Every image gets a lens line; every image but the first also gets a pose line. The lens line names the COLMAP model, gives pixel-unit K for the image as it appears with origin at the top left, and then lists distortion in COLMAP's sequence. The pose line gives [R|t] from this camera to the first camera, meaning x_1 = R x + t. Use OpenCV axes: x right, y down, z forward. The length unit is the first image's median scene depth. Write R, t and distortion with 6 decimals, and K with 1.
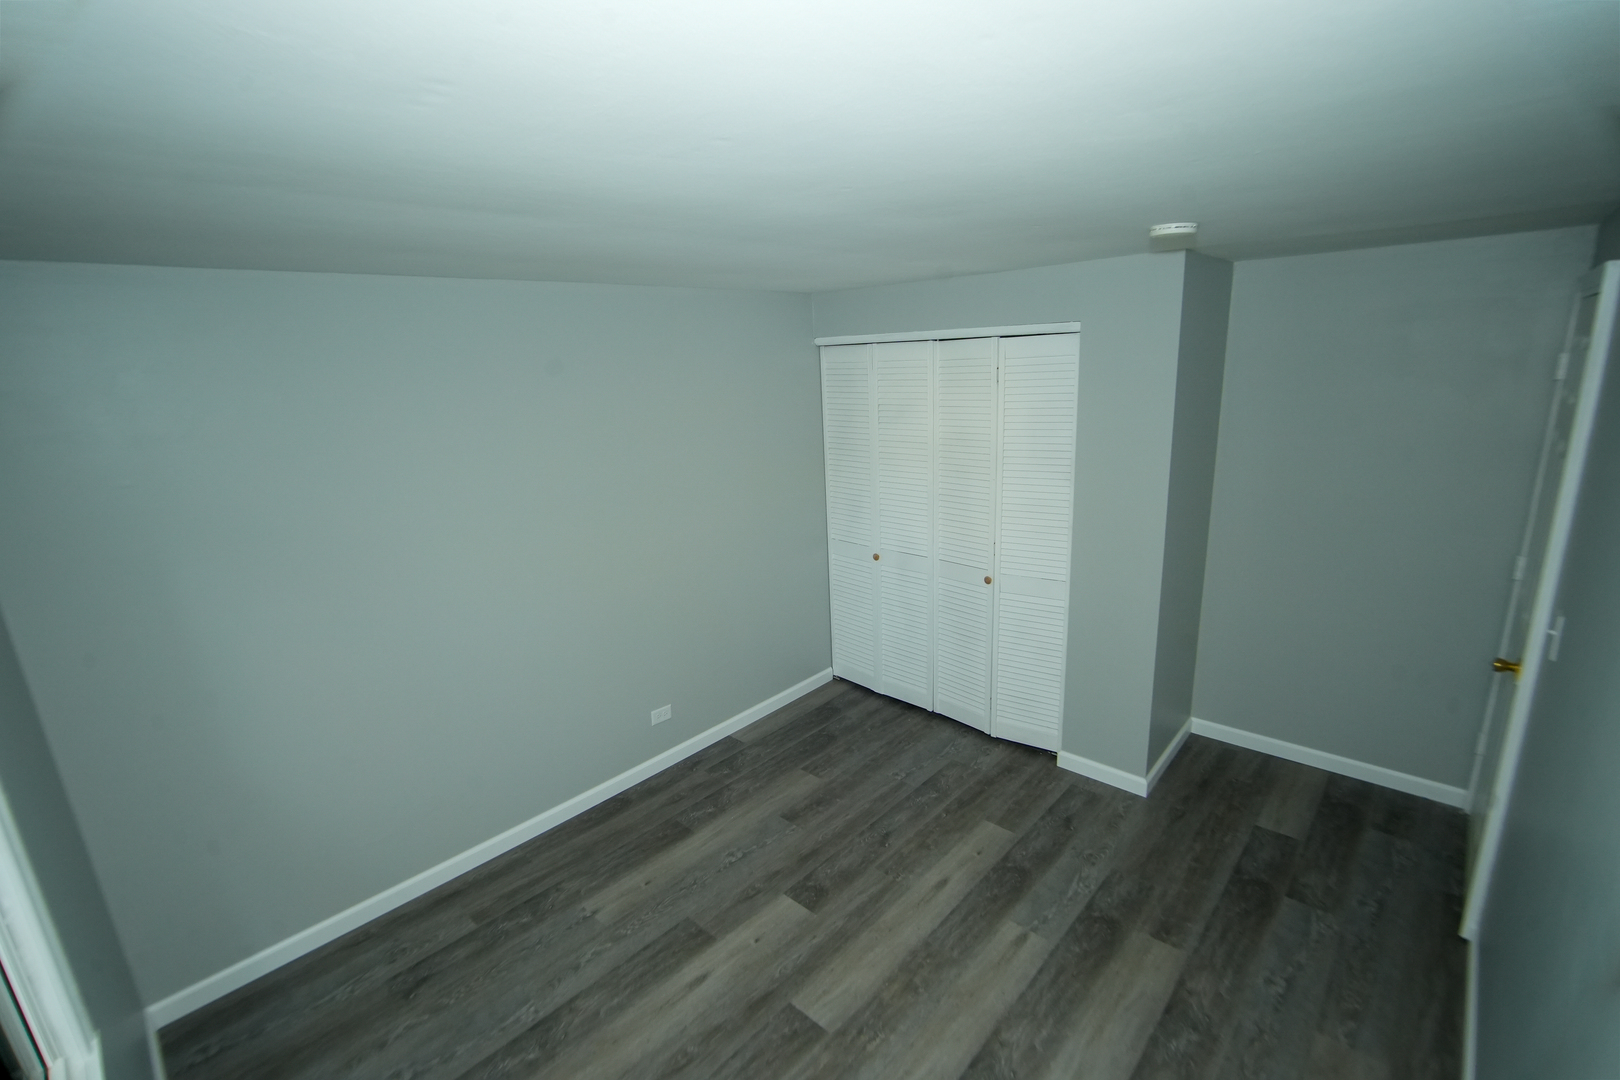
lens RADIAL K [[737.4, 0, 806.3], [0, 737.4, 546.5], [0, 0, 1]] dist [-0.026222, 0.005275]
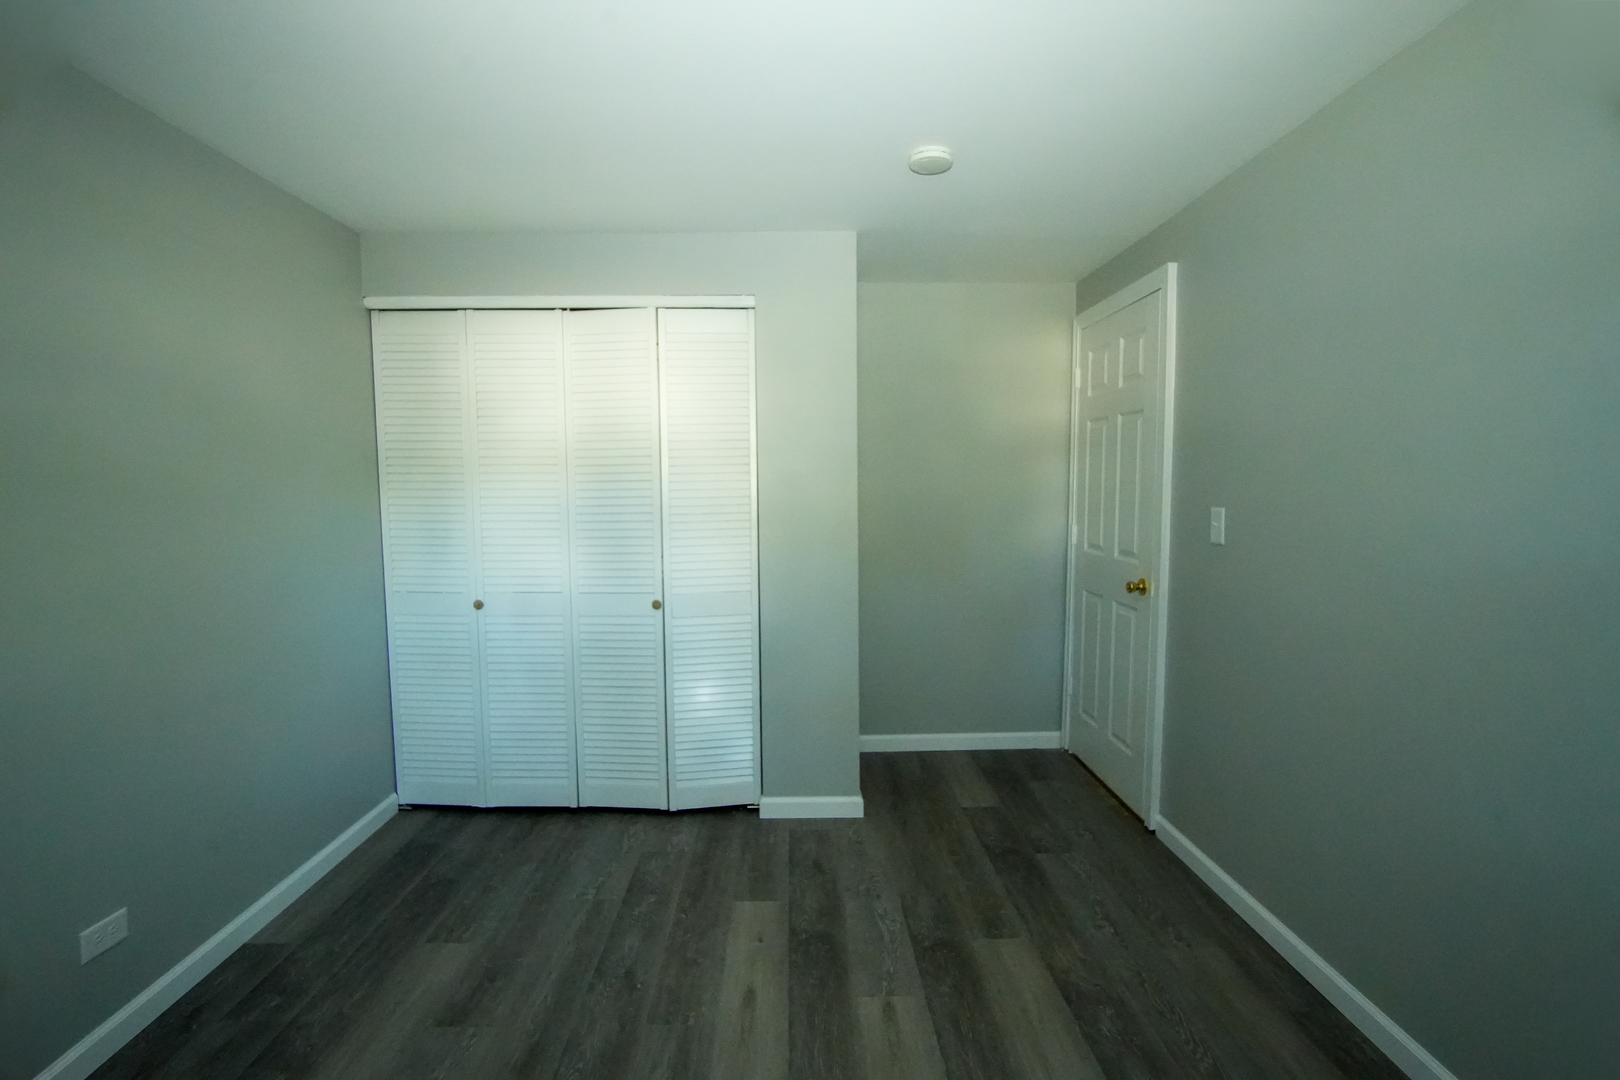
lens RADIAL K [[737.4, 0, 806.3], [0, 737.4, 546.5], [0, 0, 1]] dist [-0.026222, 0.005275]
pose [[0.715135, -0.015528, 0.698814, -0.209768], [0.152863, 0.979027, -0.134679, 0.124901], [-0.682066, 0.203136, 0.702511, 0.337324]]
